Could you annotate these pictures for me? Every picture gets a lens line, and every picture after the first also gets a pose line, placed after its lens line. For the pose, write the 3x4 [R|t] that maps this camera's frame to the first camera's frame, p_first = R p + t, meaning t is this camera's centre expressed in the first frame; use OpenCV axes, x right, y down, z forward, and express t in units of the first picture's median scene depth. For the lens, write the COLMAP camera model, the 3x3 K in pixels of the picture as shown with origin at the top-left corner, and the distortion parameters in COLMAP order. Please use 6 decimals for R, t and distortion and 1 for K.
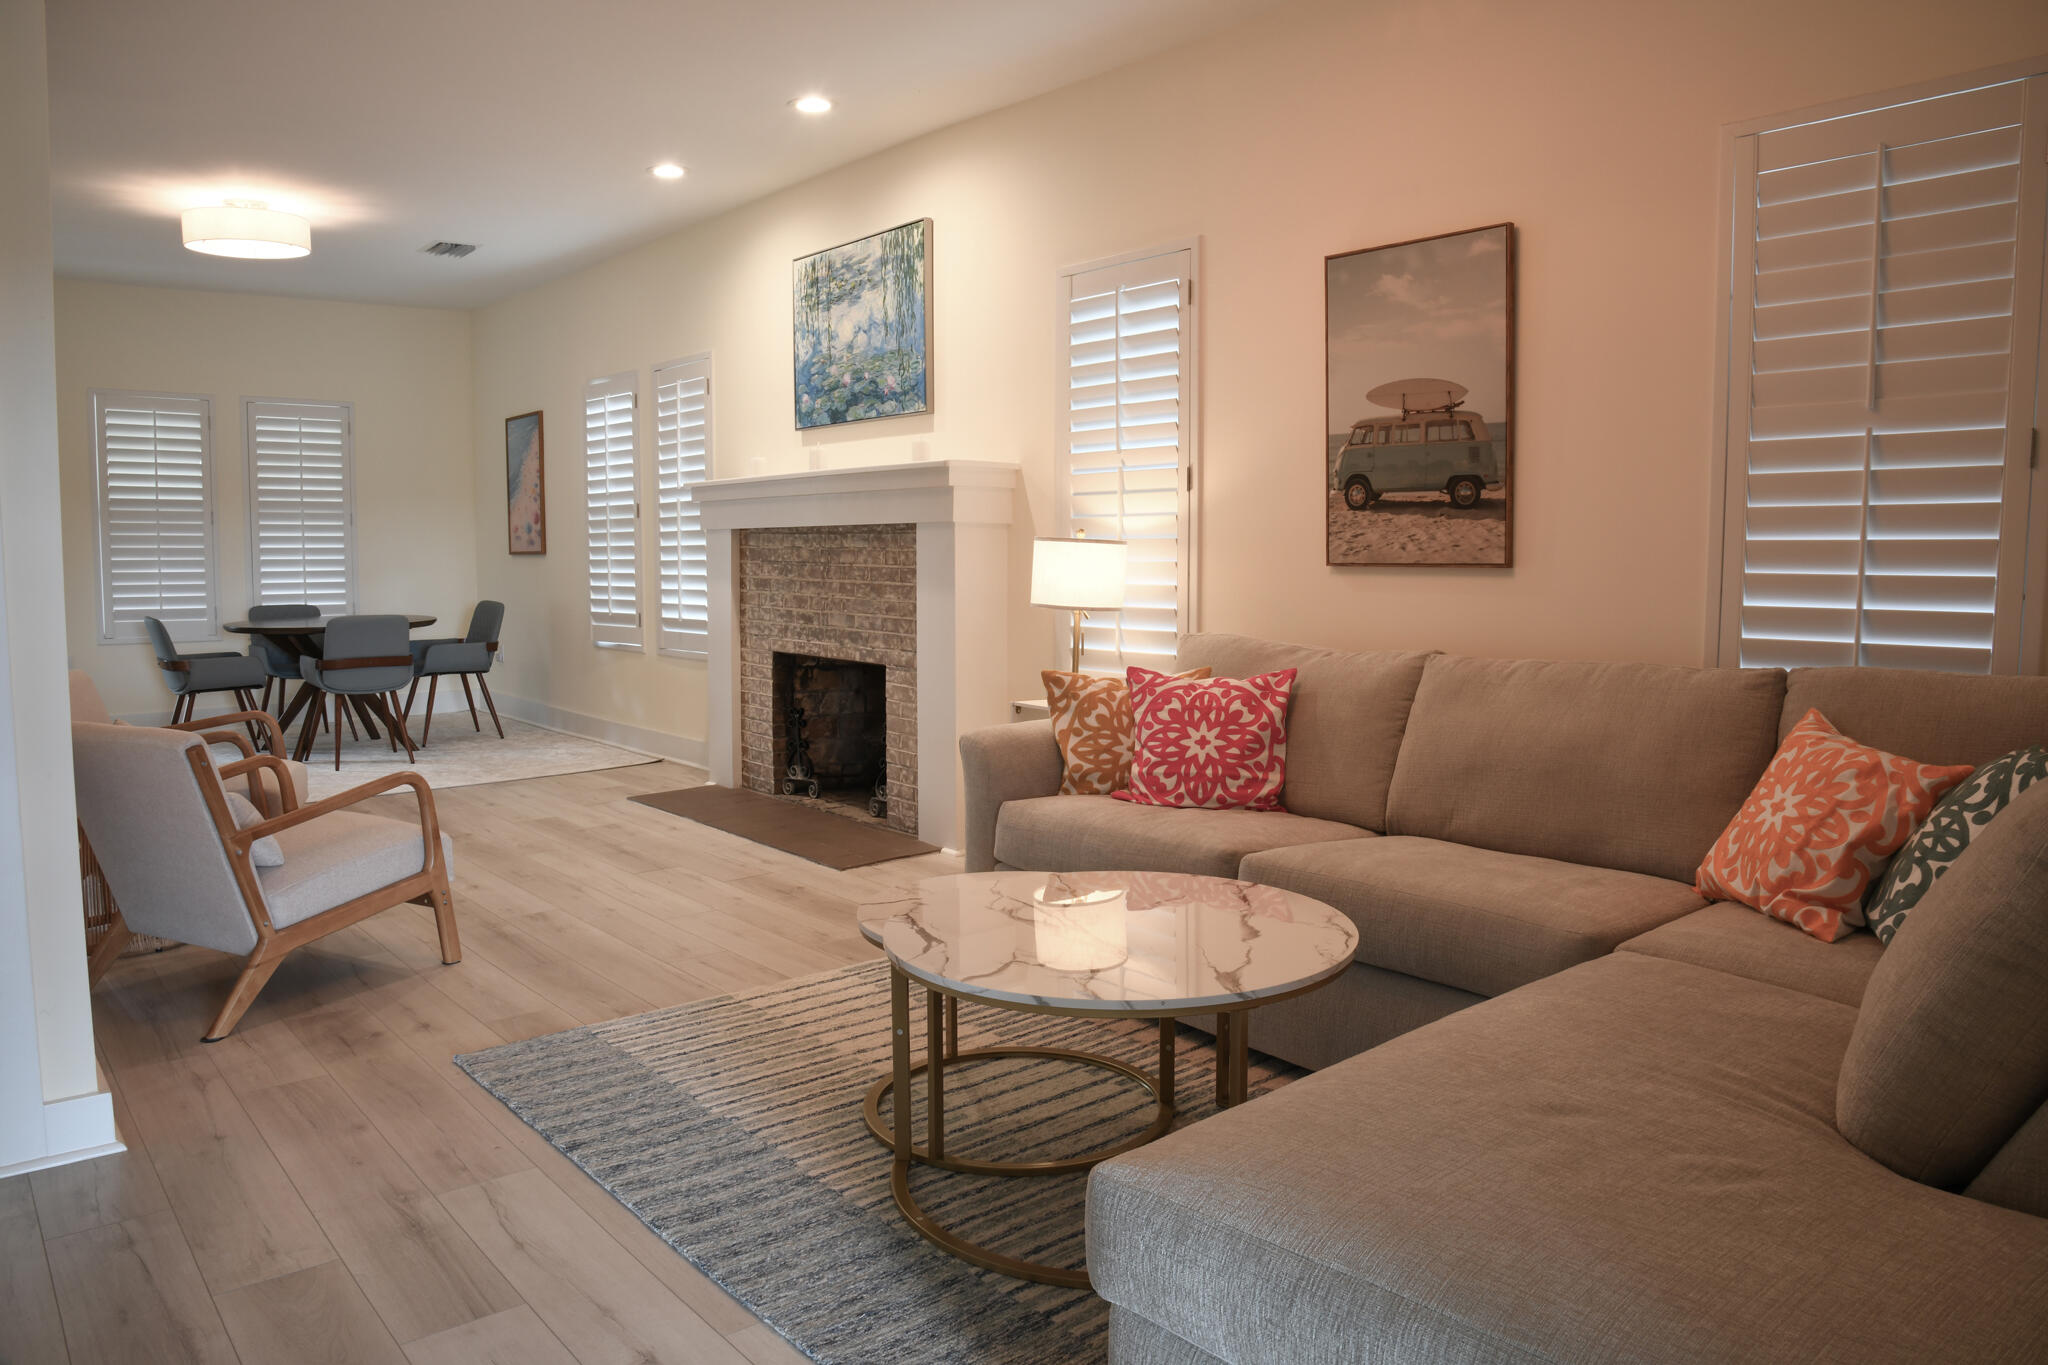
lens RADIAL K [[1400.1, 0, 1027.8], [0, 1400.1, 682.5], [0, 0, 1]] dist [-0.119725, 0.081256]
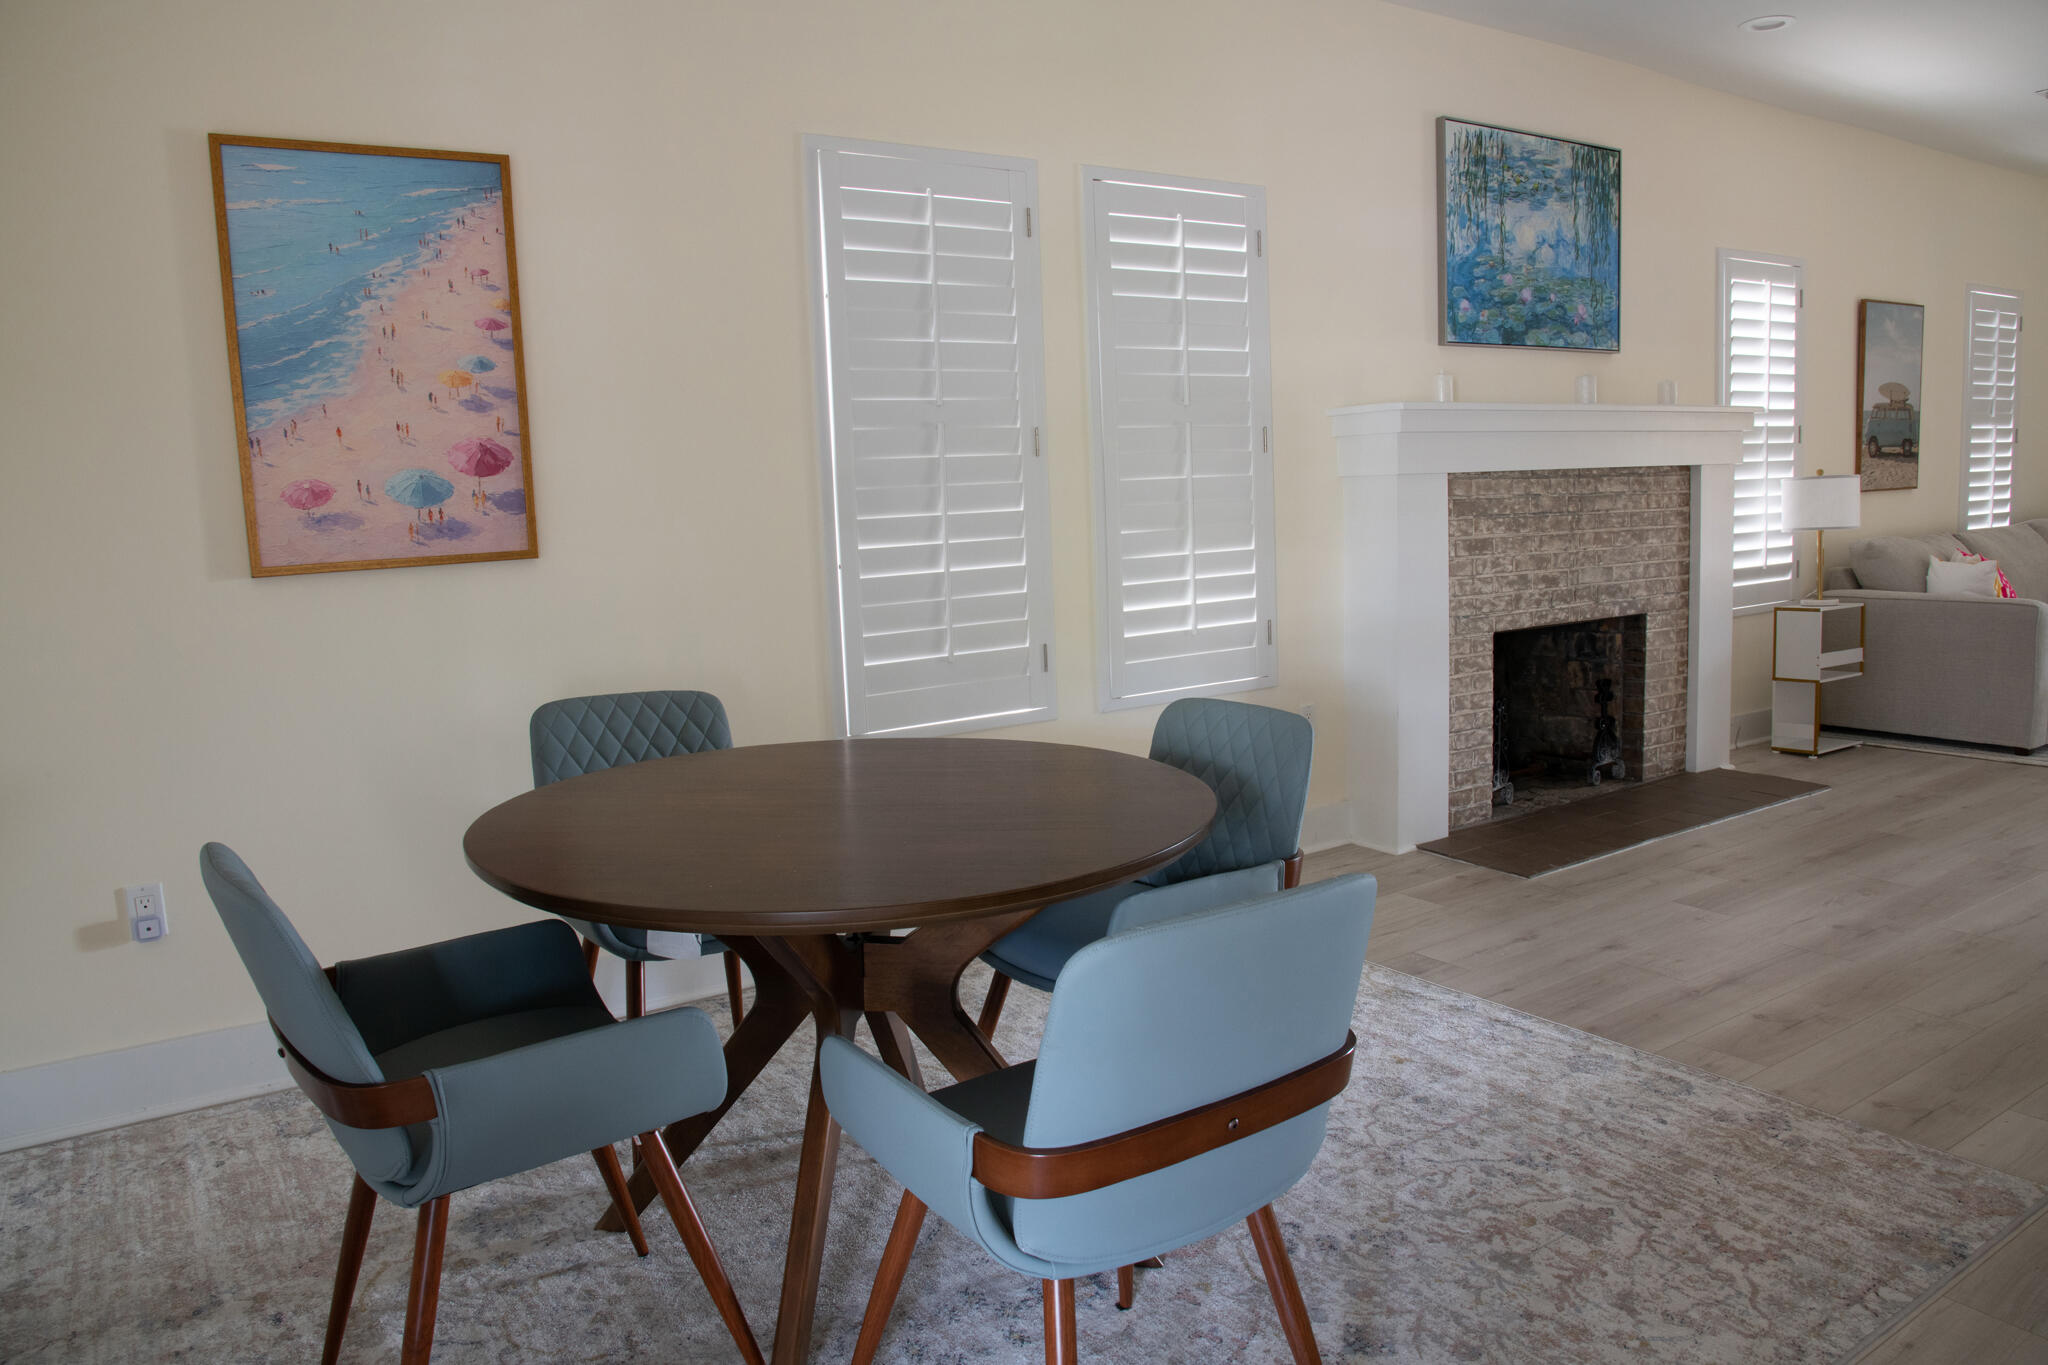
lens RADIAL K [[1404.3, 0, 1019.9], [0, 1404.3, 689.7], [0, 0, 1]] dist [-0.110512, 0.064420]
pose [[0.122656, -0.138432, 0.982747, -1.506435], [0.137165, 0.983086, 0.121360, -0.185813], [-0.982925, 0.119913, 0.139570, 1.789901]]
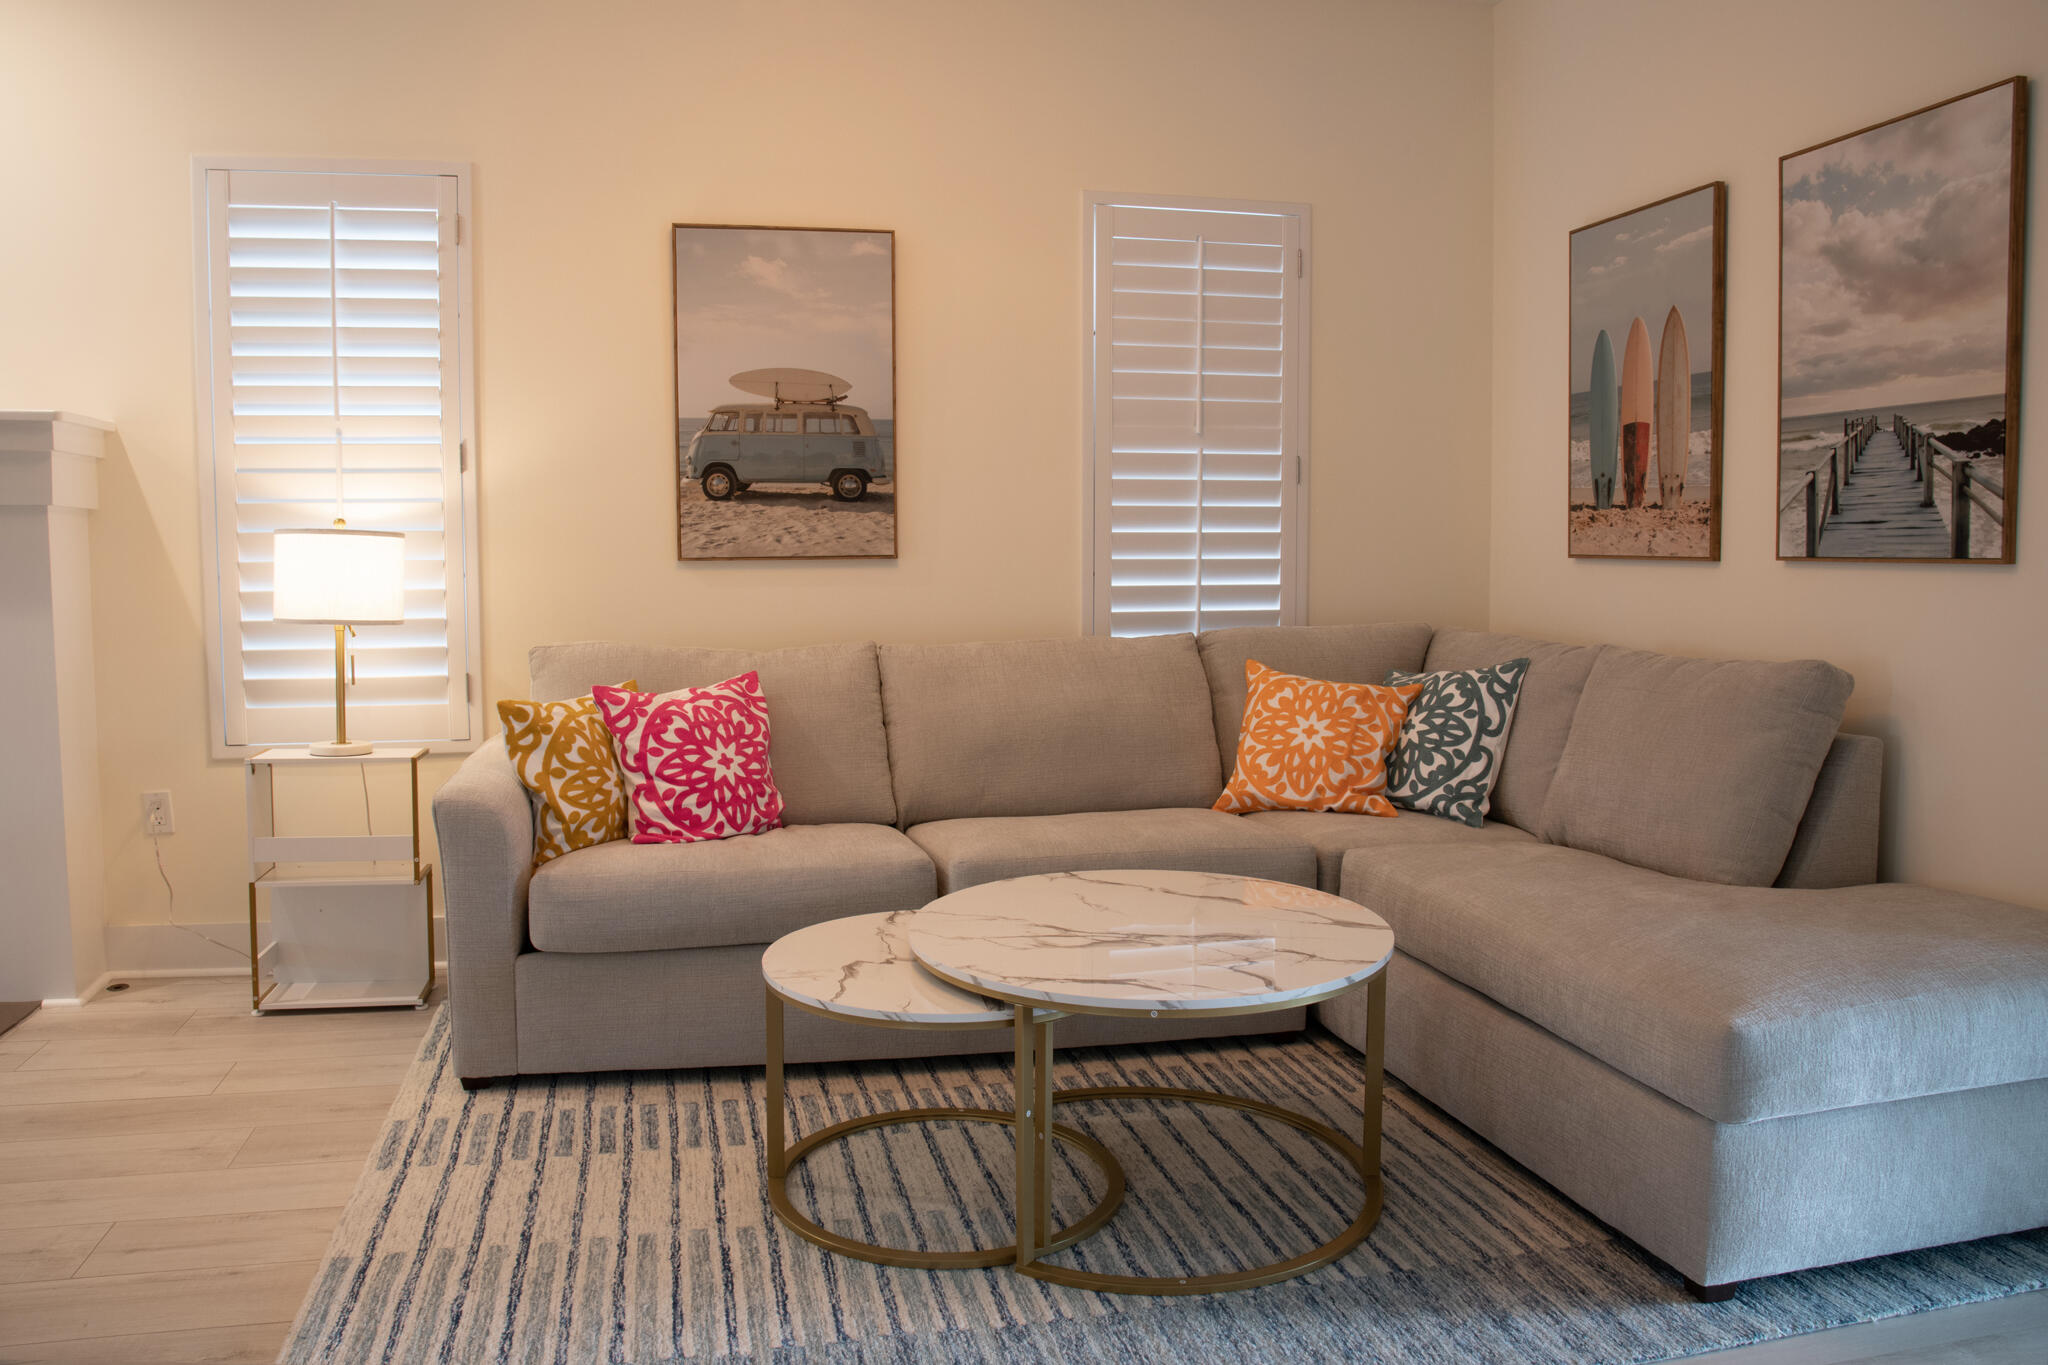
lens RADIAL K [[1466.1, 0, 988.8], [0, 1466.1, 662.1], [0, 0, 1]] dist [-0.114071, 0.066217]
pose [[0.474311, -0.072018, 0.877407, -0.542597], [0.084241, 0.995788, 0.036195, -0.035193], [-0.876318, 0.056746, 0.478380, 0.369488]]
